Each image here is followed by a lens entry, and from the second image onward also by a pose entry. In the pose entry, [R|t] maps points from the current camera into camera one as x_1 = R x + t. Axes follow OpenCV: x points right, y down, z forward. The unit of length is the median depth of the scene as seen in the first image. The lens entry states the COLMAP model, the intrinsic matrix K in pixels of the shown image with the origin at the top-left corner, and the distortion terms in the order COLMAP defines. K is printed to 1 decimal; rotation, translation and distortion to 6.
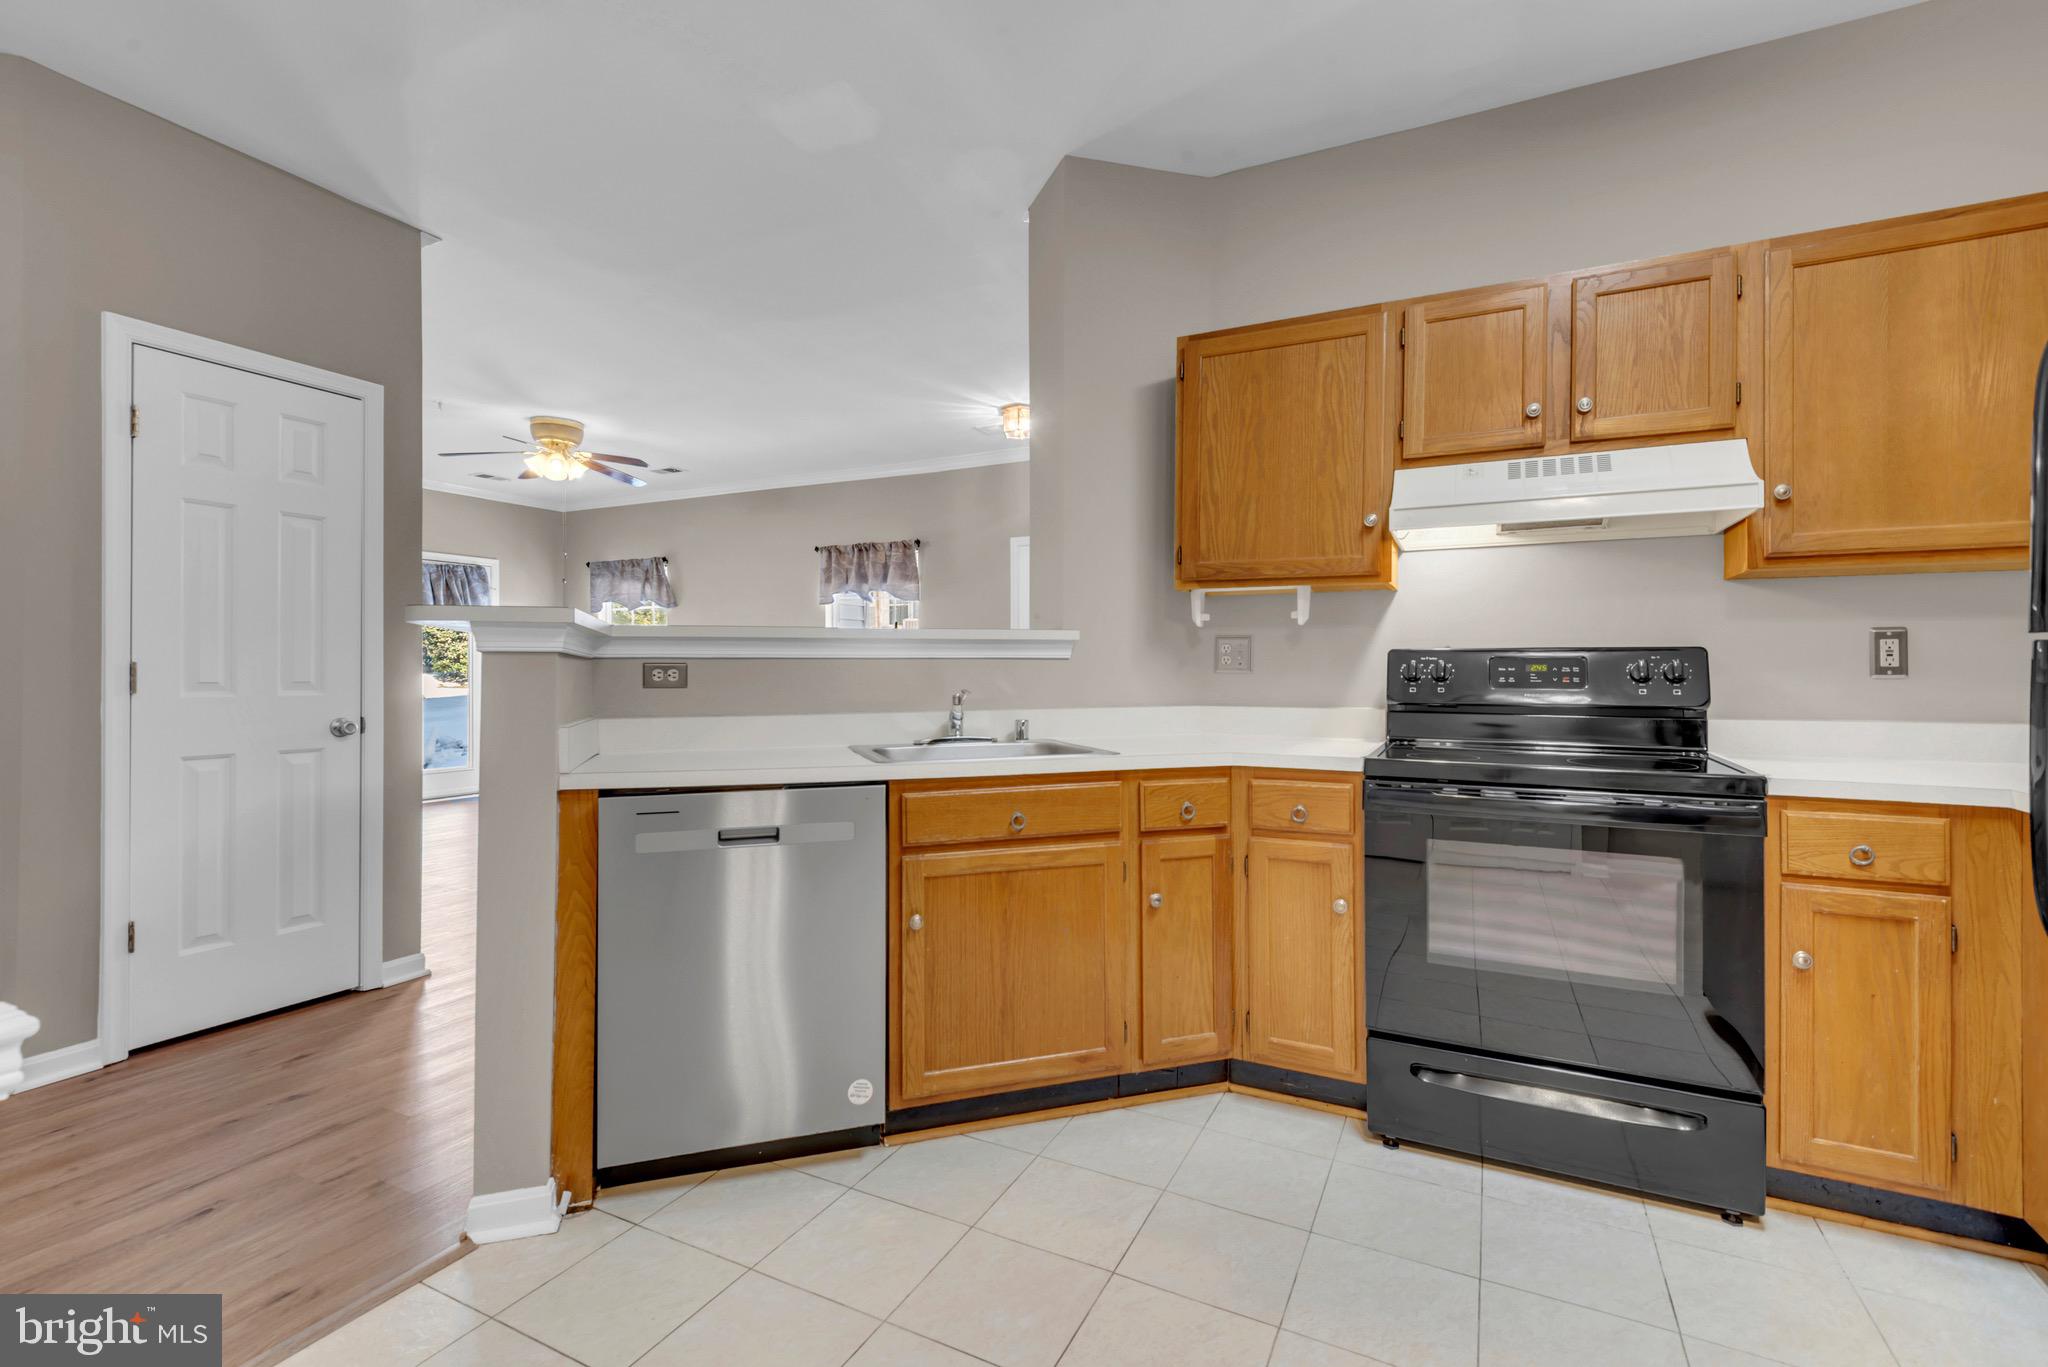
lens RADIAL K [[917.3, 0, 1018.9], [0, 917.3, 672.1], [0, 0, 1]] dist [0.037631, -0.023874]
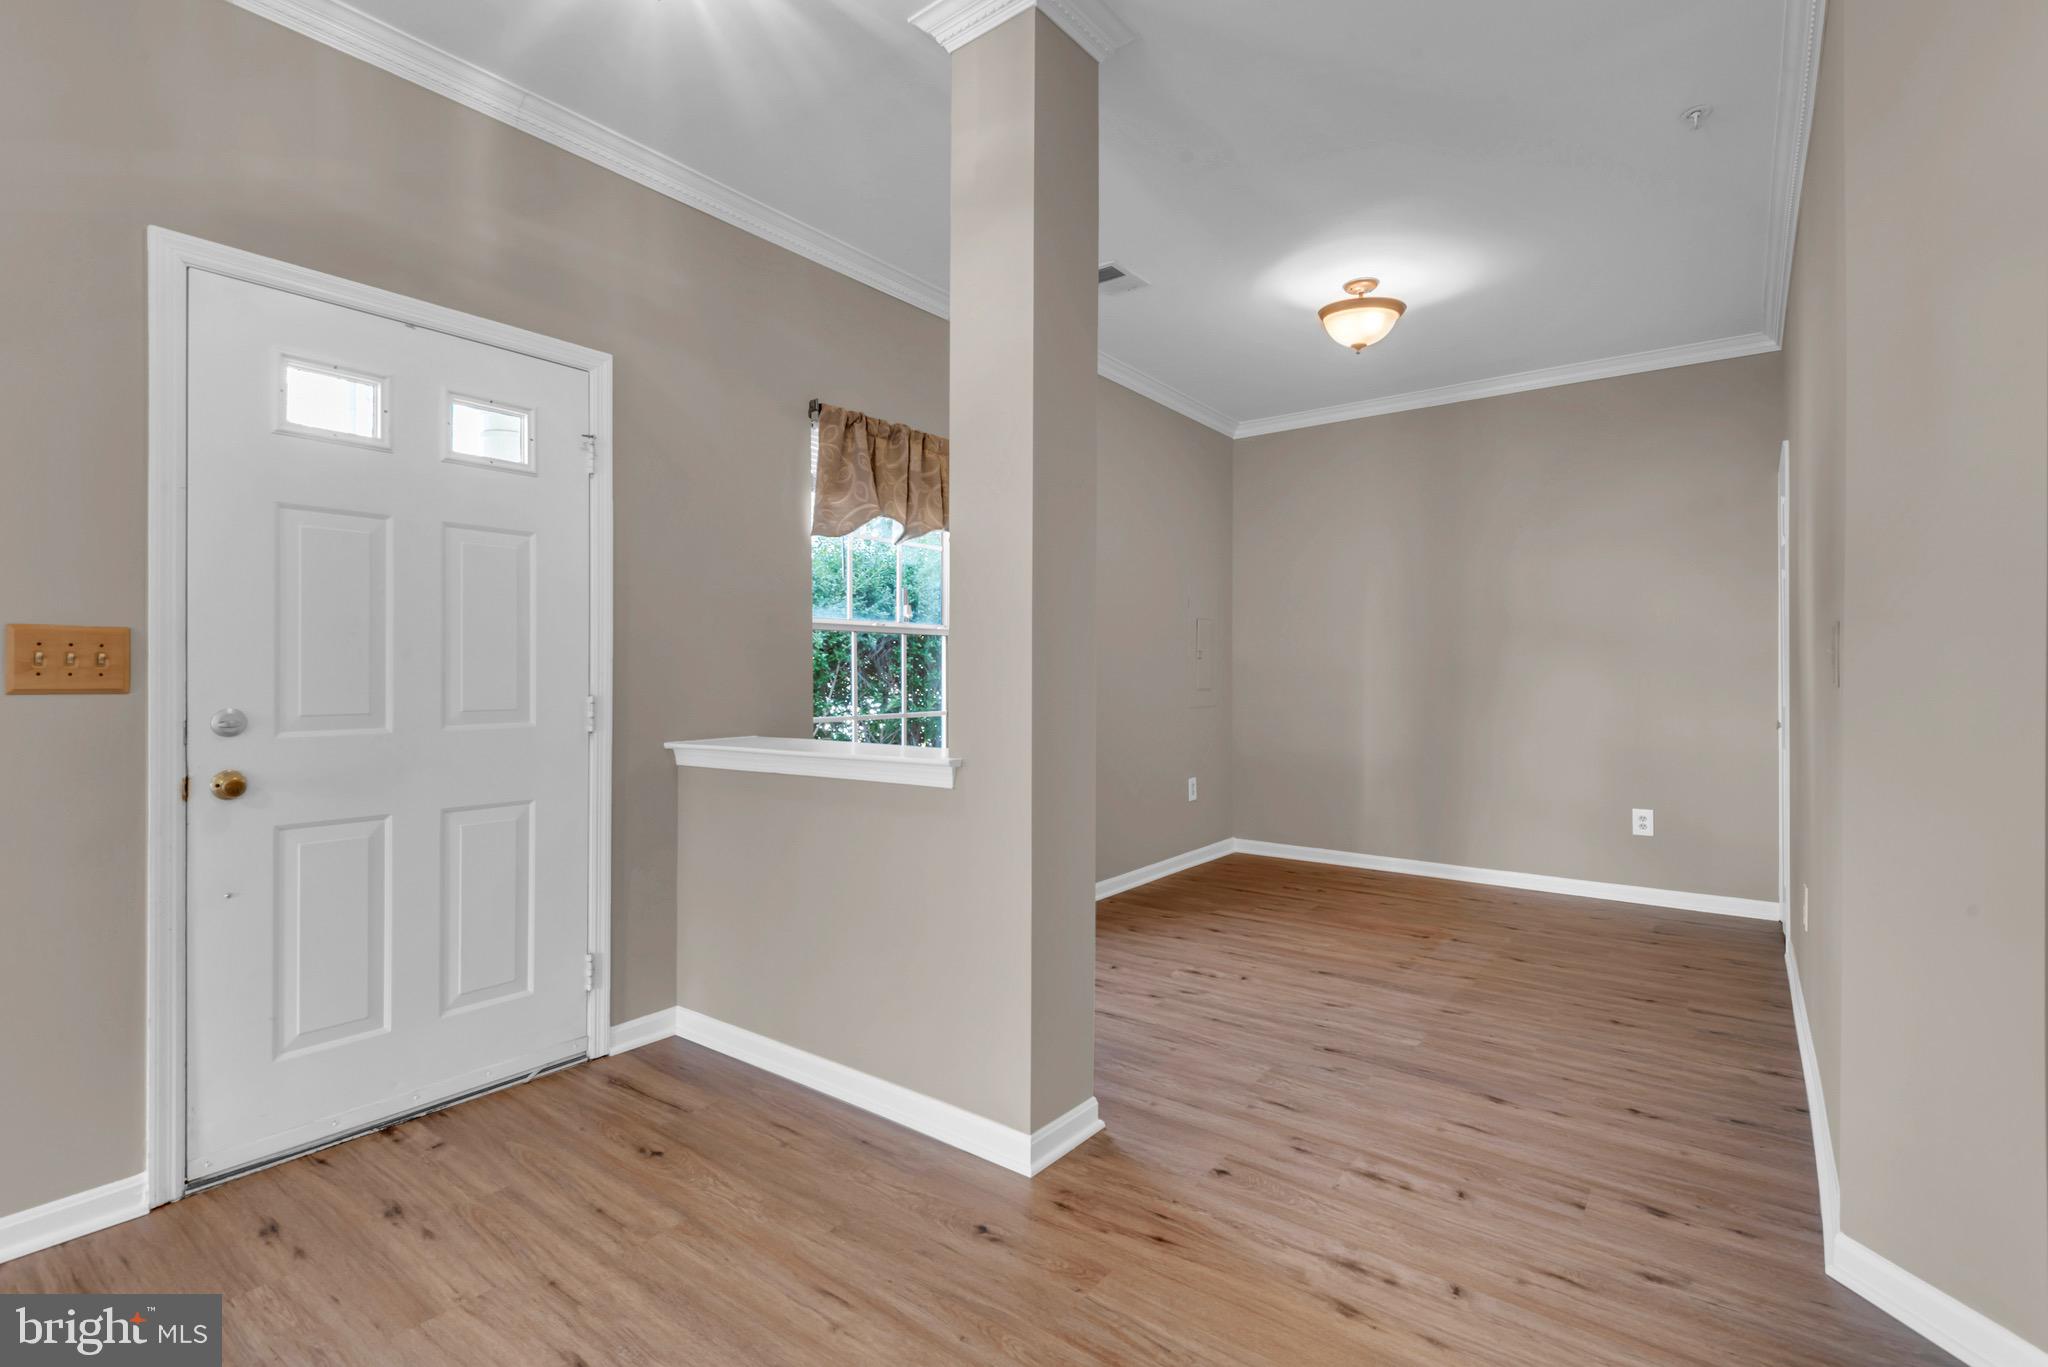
lens RADIAL K [[941.2, 0, 1016.9], [0, 941.2, 673.8], [0, 0, 1]] dist [0.029521, -0.020512]
pose [[0.180403, 0.000244, 0.983593, -0.293812], [0.001636, 0.999999, -0.000548, -0.004996], [-0.983591, 0.001708, 0.180402, 0.783197]]
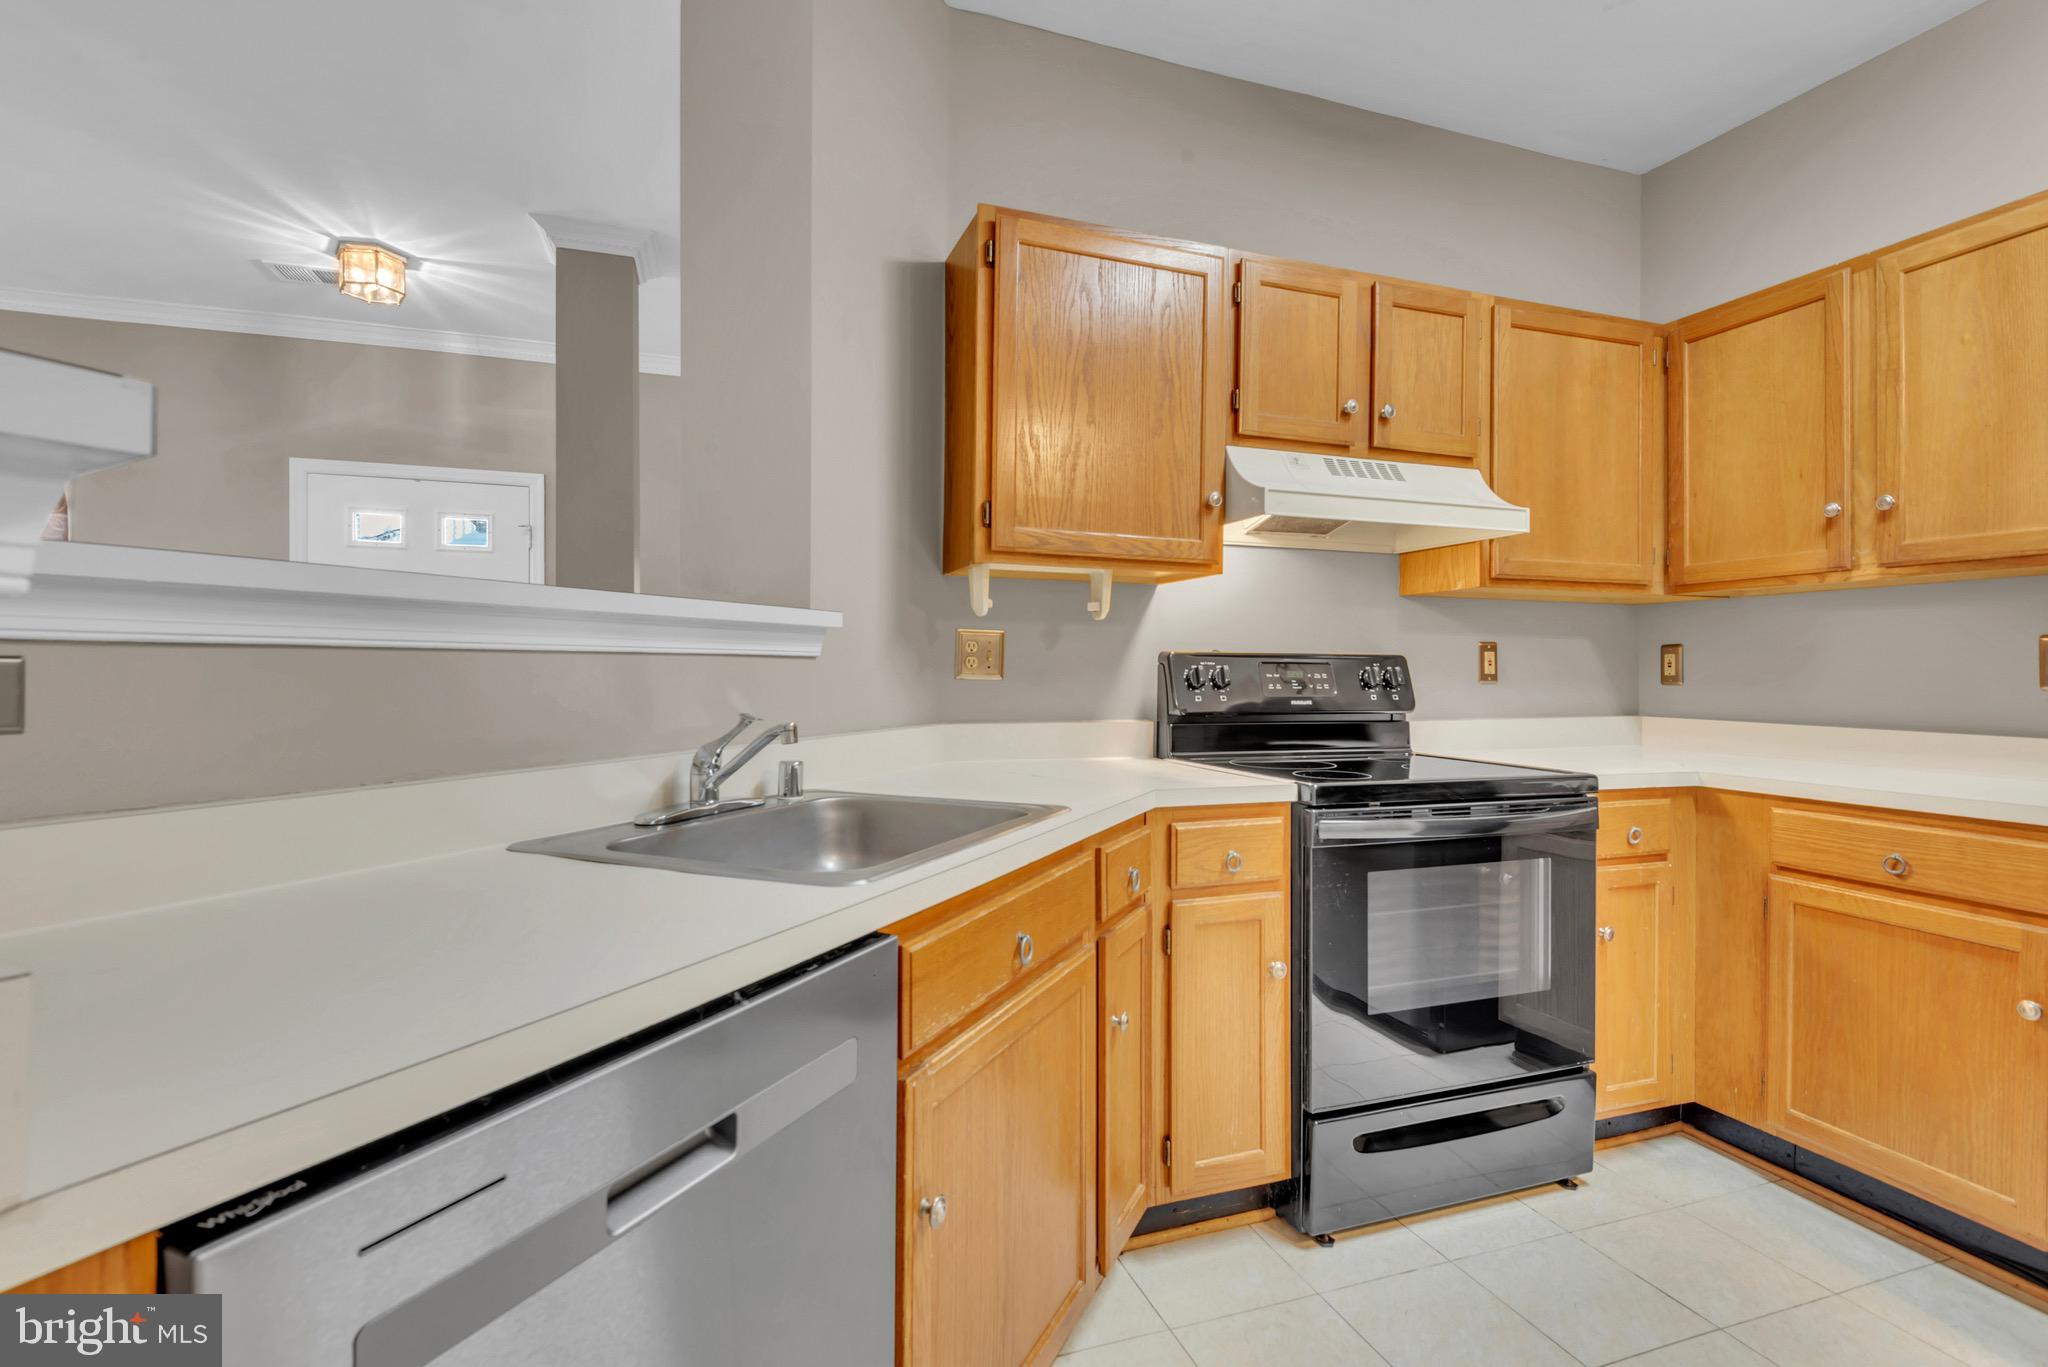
lens RADIAL K [[948.9, 0, 1016.6], [0, 948.9, 672.5], [0, 0, 1]] dist [0.030356, -0.023875]
pose [[0.689632, 0.002058, 0.724157, -0.160393], [-0.002346, 0.999997, -0.000608, -0.002244], [-0.724156, -0.001280, 0.689635, 0.228206]]
